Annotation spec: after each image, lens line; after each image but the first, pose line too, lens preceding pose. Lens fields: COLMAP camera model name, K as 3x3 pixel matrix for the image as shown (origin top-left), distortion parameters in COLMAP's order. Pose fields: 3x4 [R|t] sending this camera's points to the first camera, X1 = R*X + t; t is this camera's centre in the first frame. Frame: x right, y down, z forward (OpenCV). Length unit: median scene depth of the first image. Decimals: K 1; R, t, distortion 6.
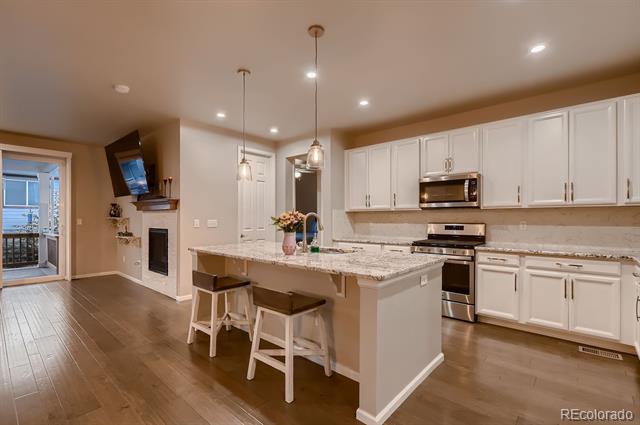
lens RADIAL K [[298.4, 0, 320.1], [0, 298.4, 219.5], [0, 0, 1]] dist [0.005042, -0.003385]
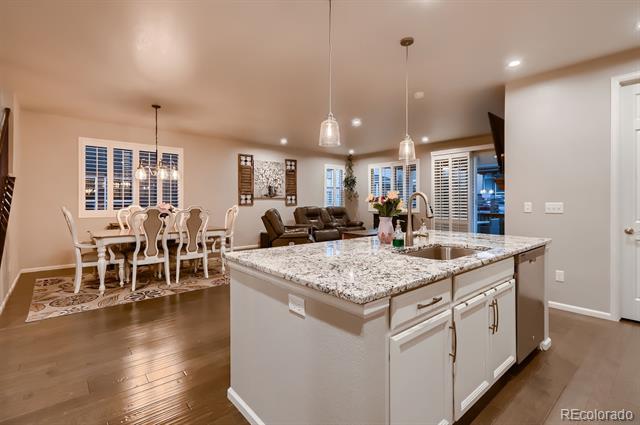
lens RADIAL K [[298.4, 0, 307.9], [0, 298.4, 202.8], [0, 0, 1]] dist [0.005042, -0.003385]
pose [[-0.150308, 0.003350, -0.988634, 0.422761], [-0.007218, 0.999964, 0.004486, 0.002227], [0.988613, 0.007810, -0.150278, 0.529497]]
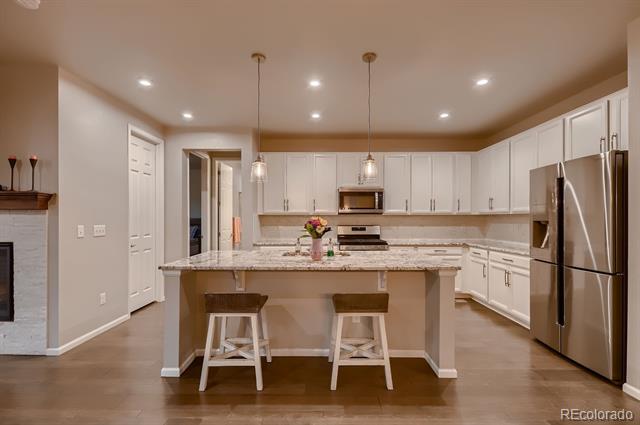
lens RADIAL K [[298.4, 0, 323.1], [0, 298.4, 216.0], [0, 0, 1]] dist [0.005042, -0.003385]
pose [[0.740574, 0.006431, 0.671944, -0.442171], [0.002335, 0.999924, -0.012144, -0.010888], [-0.671971, 0.010563, 0.740502, 0.141721]]
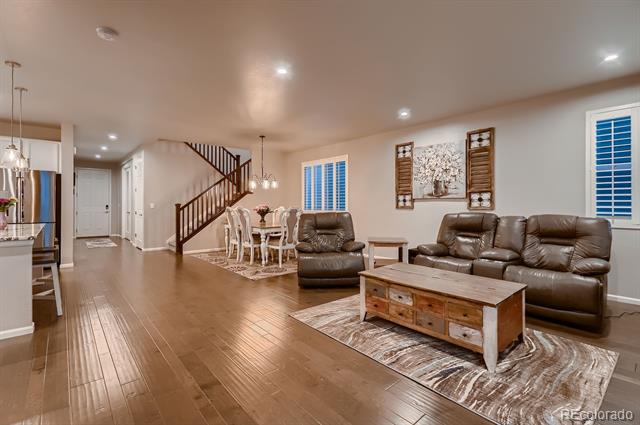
lens RADIAL K [[298.4, 0, 324.0], [0, 298.4, 205.9], [0, 0, 1]] dist [0.005042, -0.003385]
pose [[-0.991986, -0.006005, 0.126204, -1.006780], [-0.005628, 0.999979, 0.003337, 0.011306], [-0.126222, 0.002600, -0.991999, 1.273487]]
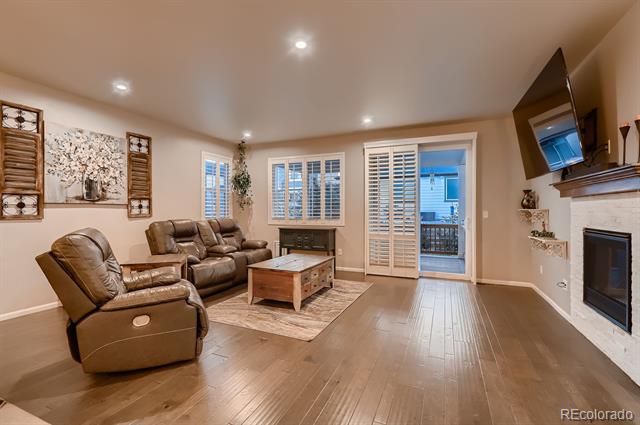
lens RADIAL K [[298.4, 0, 323.3], [0, 298.4, 209.6], [0, 0, 1]] dist [0.005042, -0.003385]
pose [[0.335941, -0.002433, -0.941880, -0.233393], [-0.005443, 0.999975, -0.004525, 0.000466], [0.941867, 0.006647, 0.335920, 0.392791]]
